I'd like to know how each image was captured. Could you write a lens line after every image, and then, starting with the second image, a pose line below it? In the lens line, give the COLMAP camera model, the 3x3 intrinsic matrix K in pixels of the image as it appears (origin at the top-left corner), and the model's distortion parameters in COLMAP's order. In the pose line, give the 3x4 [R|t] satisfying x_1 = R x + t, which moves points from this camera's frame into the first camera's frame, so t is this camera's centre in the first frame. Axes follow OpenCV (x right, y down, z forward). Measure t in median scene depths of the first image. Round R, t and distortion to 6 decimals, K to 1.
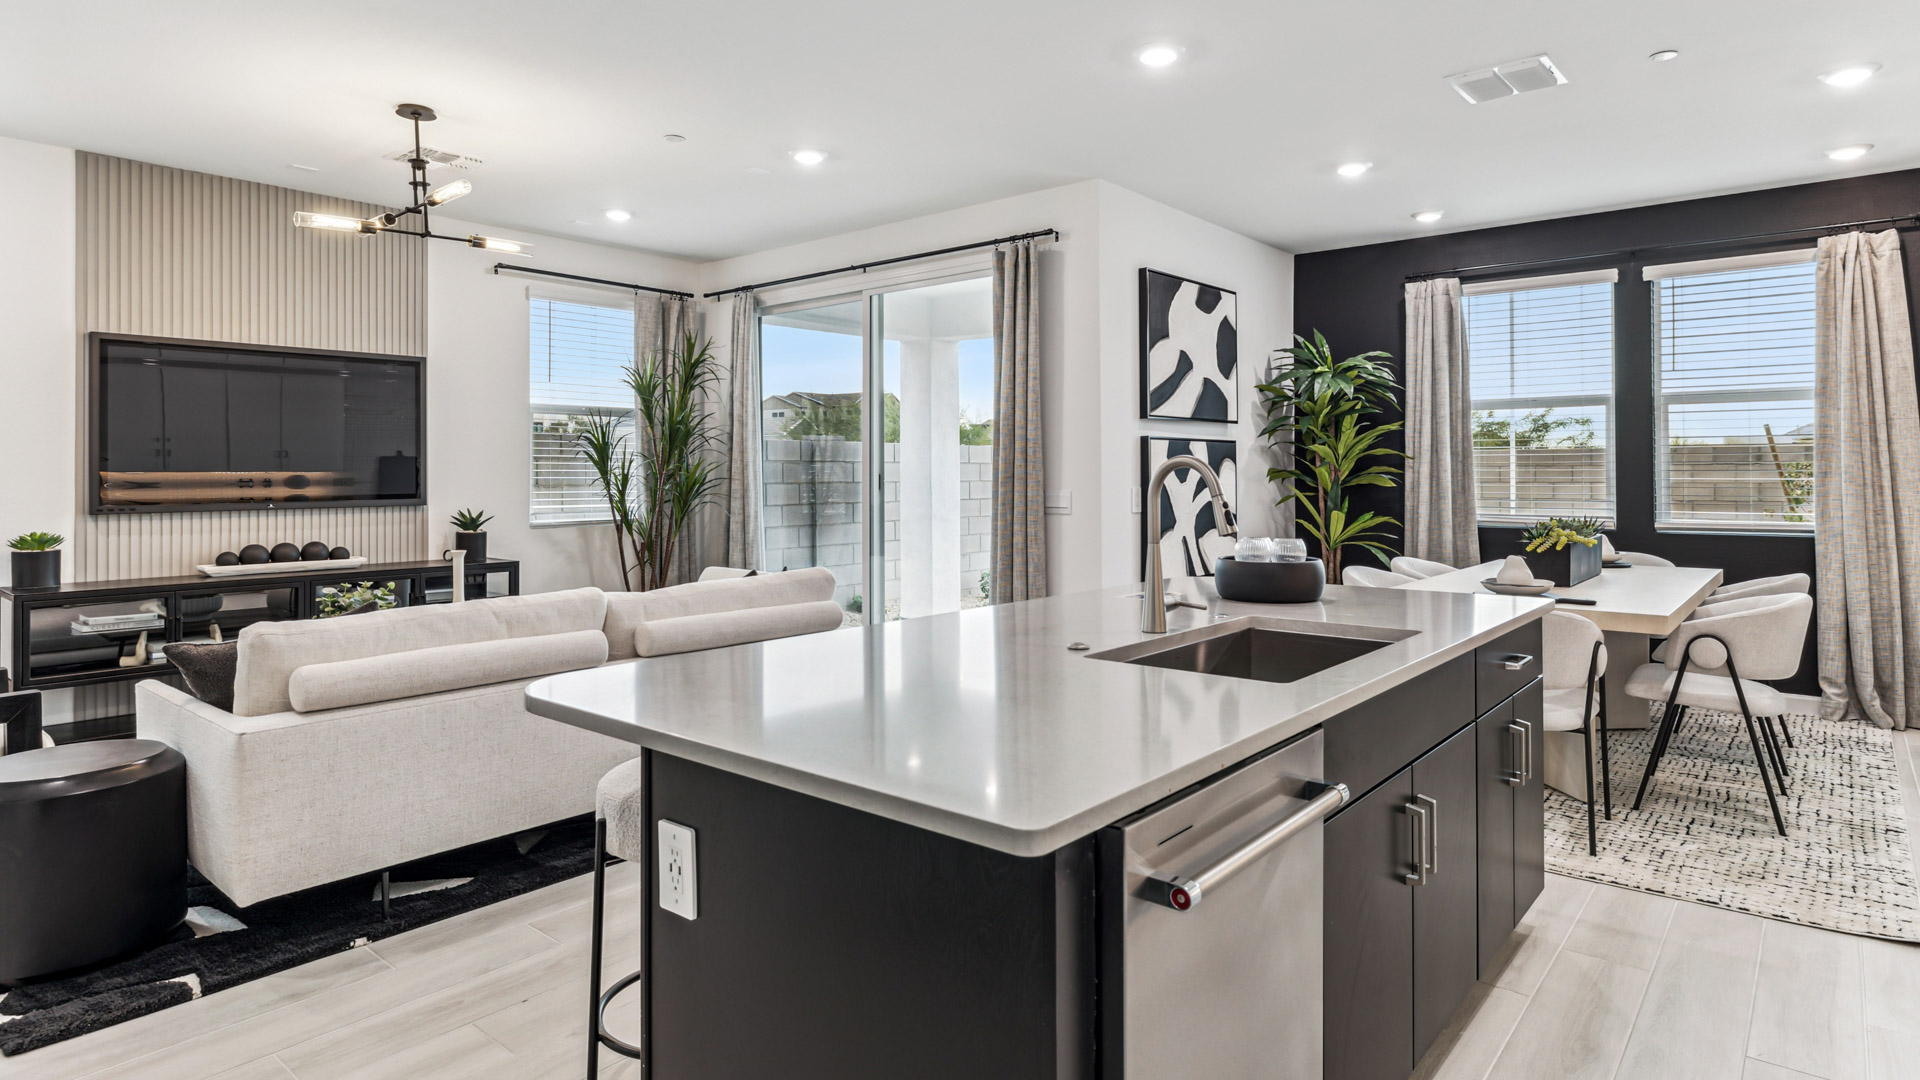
lens RADIAL K [[1055.9, 0, 973.6], [0, 1055.9, 463.3], [0, 0, 1]] dist [0.000644, 0.001290]
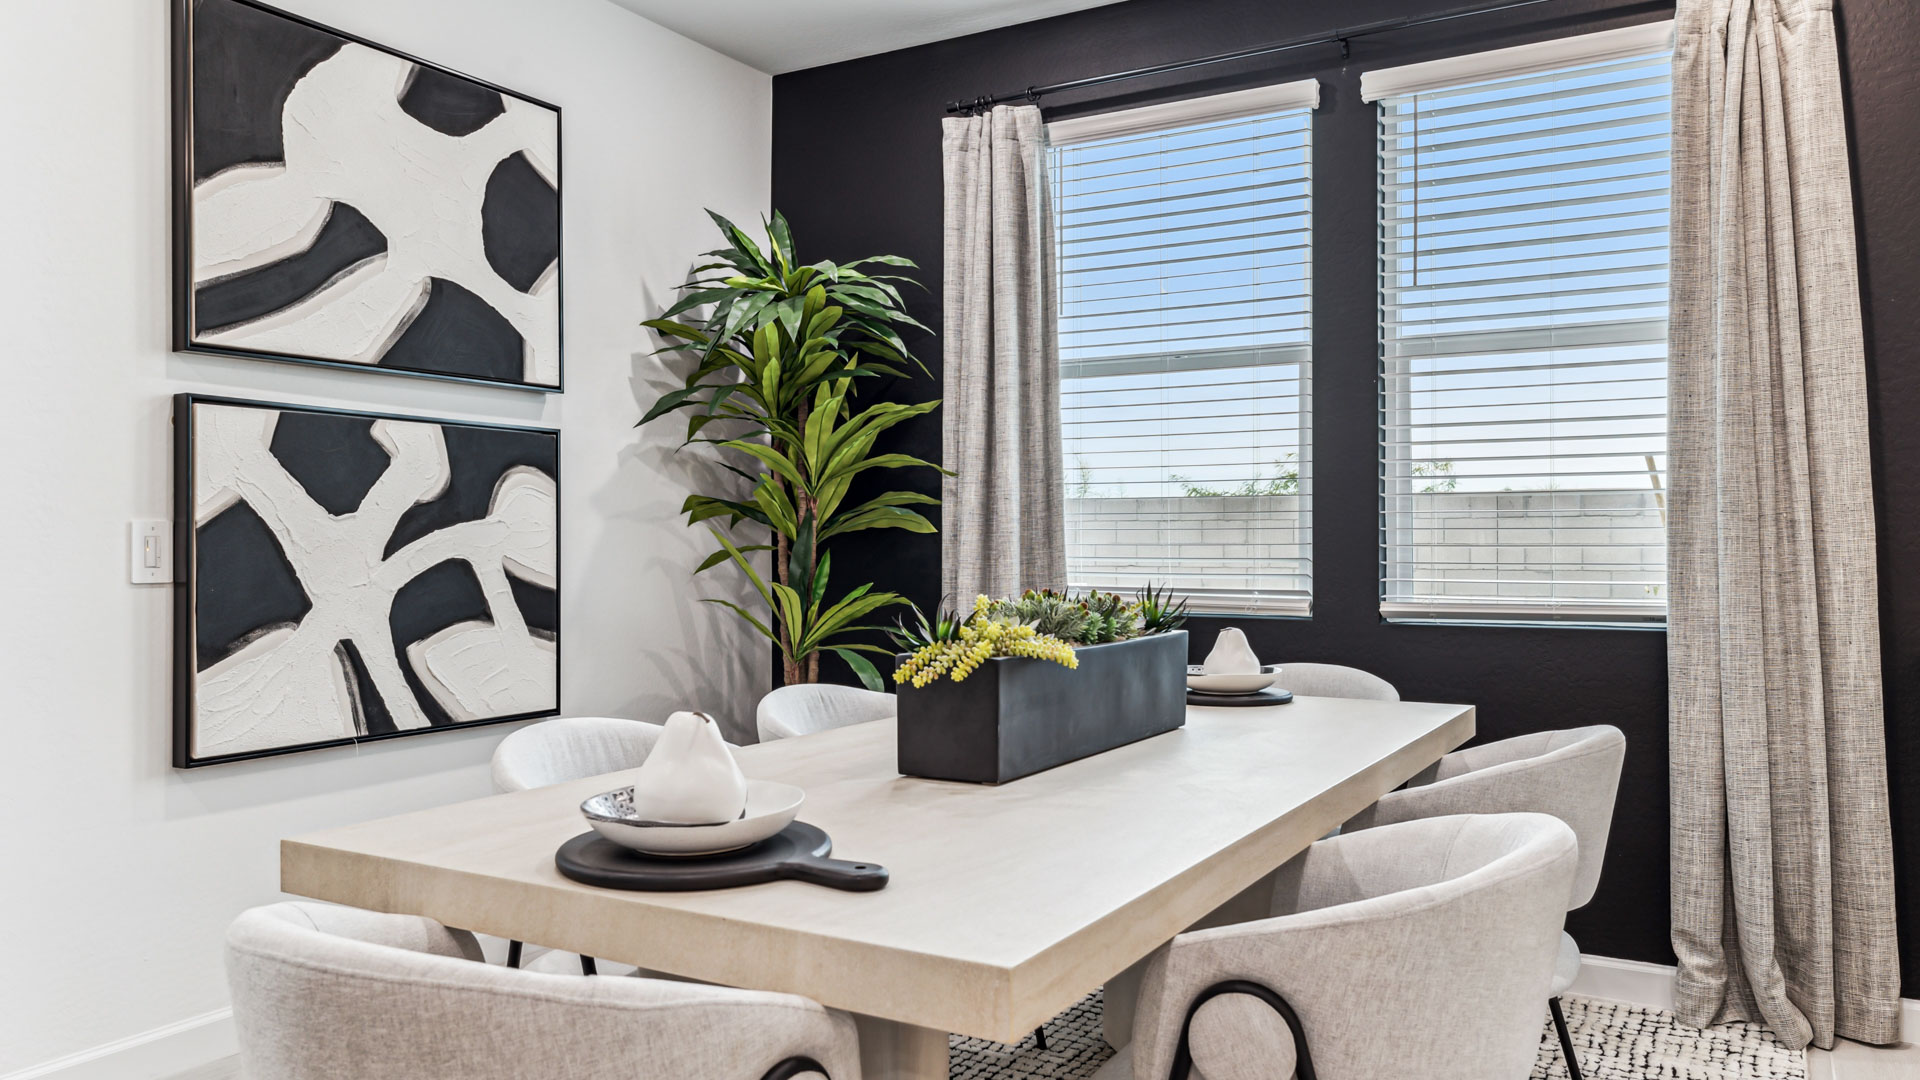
lens RADIAL K [[1416.2, 0, 954.4], [0, 1416.2, 538.4], [0, 0, 1]] dist [-0.001001, 0.007077]
pose [[0.985923, 0.002675, 0.167179, 0.371727], [-0.003791, 0.999973, 0.006353, 0.025492], [-0.167158, -0.006898, 0.985906, 0.424892]]
